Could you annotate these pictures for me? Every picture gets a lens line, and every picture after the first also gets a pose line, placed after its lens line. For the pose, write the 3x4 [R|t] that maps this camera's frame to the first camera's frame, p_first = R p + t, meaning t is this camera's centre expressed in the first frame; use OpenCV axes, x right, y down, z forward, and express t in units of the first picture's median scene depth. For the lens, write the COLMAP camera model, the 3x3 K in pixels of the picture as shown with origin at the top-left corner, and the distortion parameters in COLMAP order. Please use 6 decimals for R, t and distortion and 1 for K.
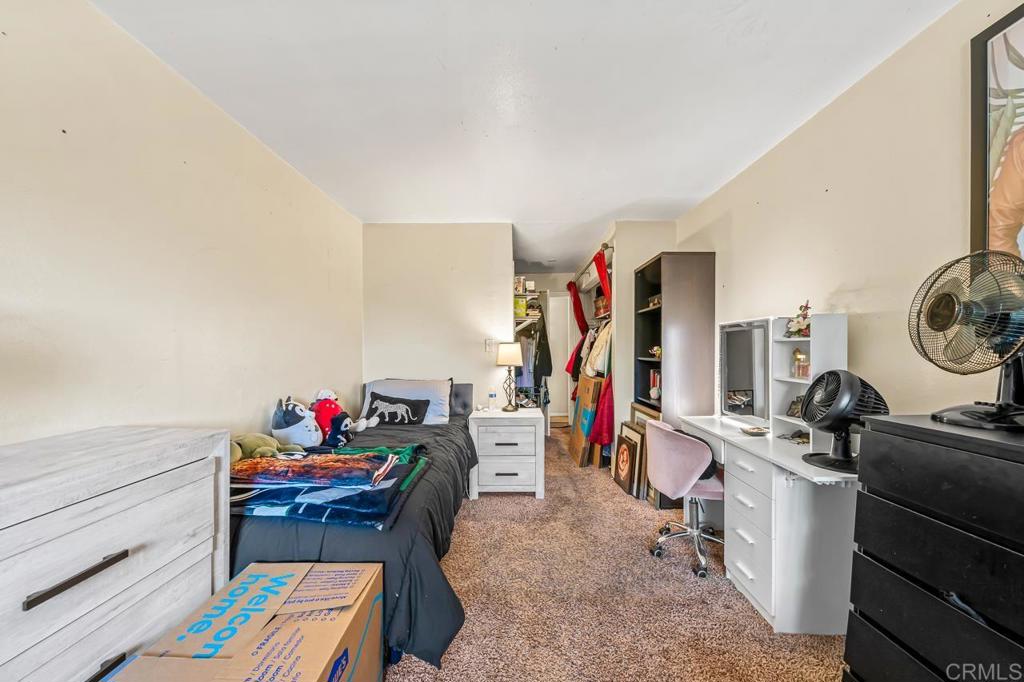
lens RADIAL K [[358.7, 0, 506.7], [0, 358.7, 350.5], [0, 0, 1]] dist [-0.002388, 0.000998]
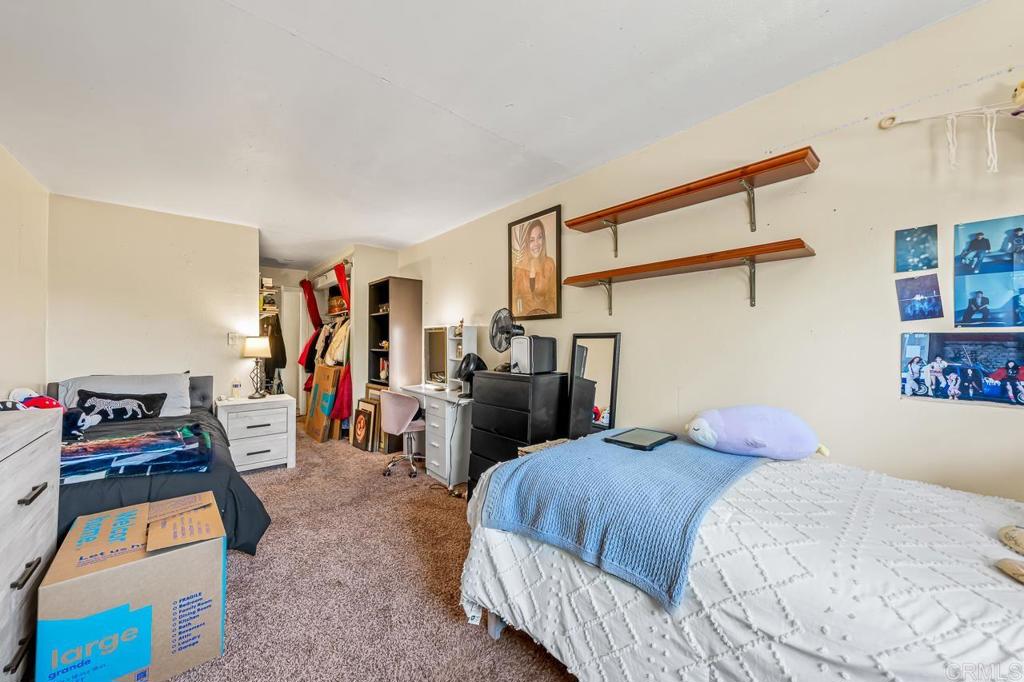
lens RADIAL K [[370.8, 0, 512.0], [0, 370.8, 343.6], [0, 0, 1]] dist [-0.018632, -0.000157]
pose [[0.732336, 0.002234, 0.680940, -0.205974], [-0.001296, 0.999997, -0.001886, 0.001274], [-0.680943, 0.000499, 0.732337, -0.400580]]
